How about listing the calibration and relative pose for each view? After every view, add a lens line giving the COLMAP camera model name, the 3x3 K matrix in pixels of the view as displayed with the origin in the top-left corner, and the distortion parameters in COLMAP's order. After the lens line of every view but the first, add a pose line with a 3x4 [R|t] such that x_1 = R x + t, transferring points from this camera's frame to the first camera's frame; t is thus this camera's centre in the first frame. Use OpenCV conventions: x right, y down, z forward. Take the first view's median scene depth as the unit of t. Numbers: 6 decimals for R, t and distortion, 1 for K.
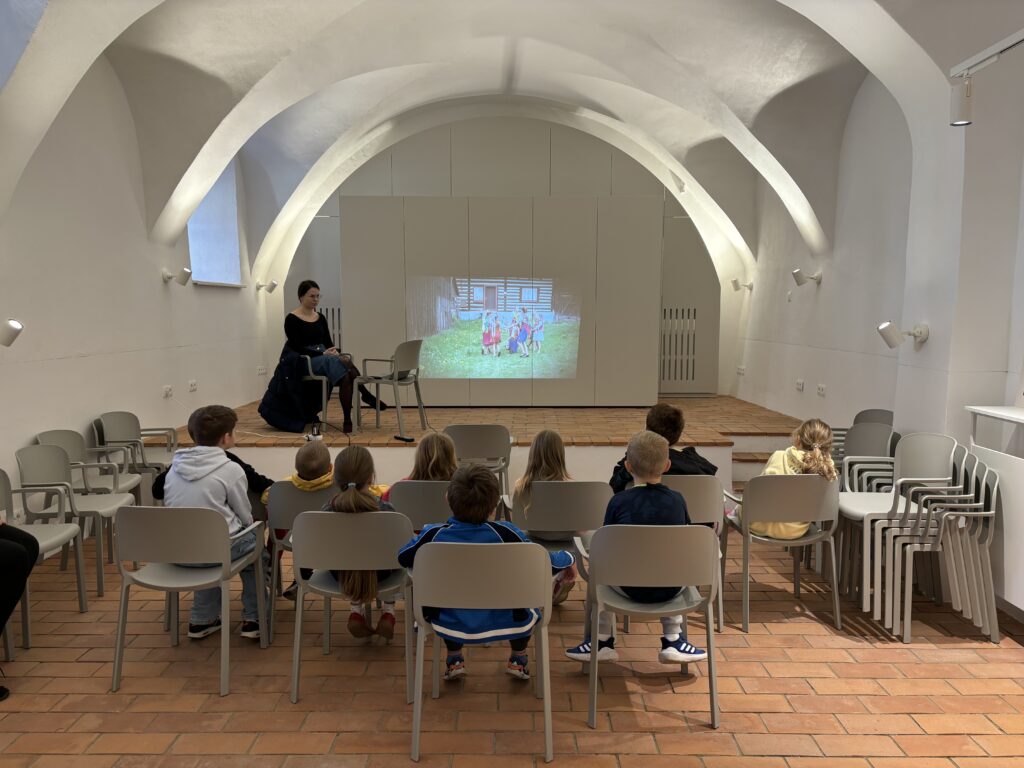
lens RADIAL K [[770.8, 0, 512.0], [0, 770.8, 384.0], [0, 0, 1]] dist [0.025778, -0.005983]
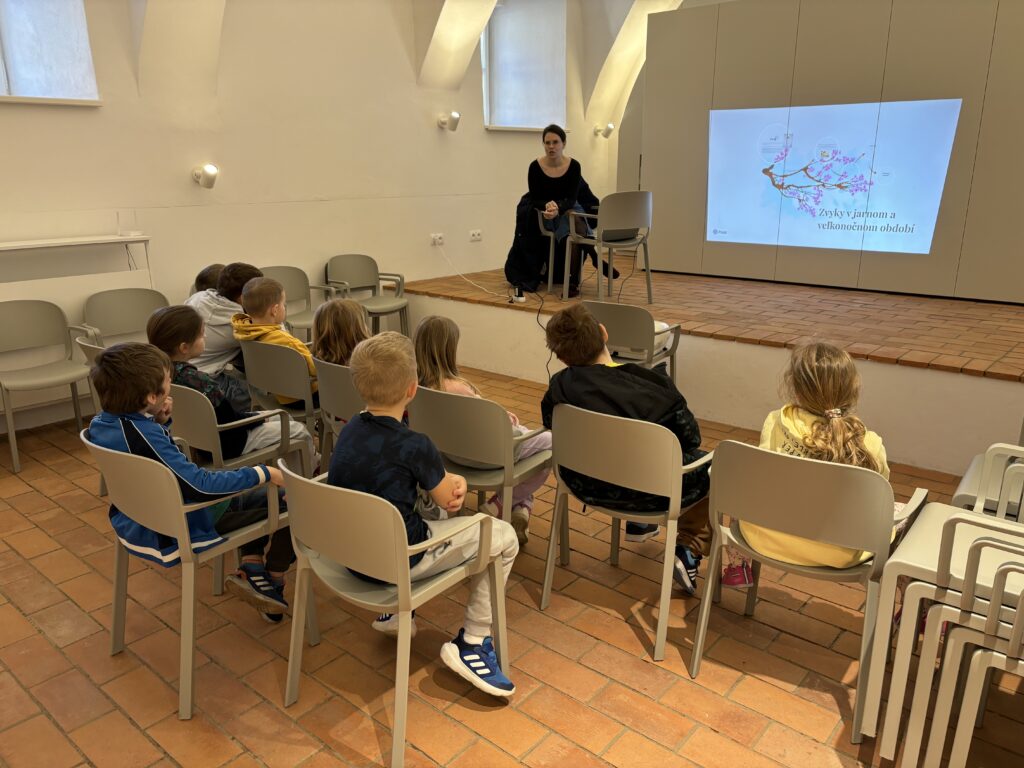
lens RADIAL K [[770.8, 0, 512.0], [0, 770.8, 384.0], [0, 0, 1]] dist [0.025778, -0.005983]
pose [[0.766736, 0.174520, -0.617785, 0.342209], [-0.059015, 0.977425, 0.202872, -0.018461], [0.639244, -0.119091, 0.759727, 0.293531]]
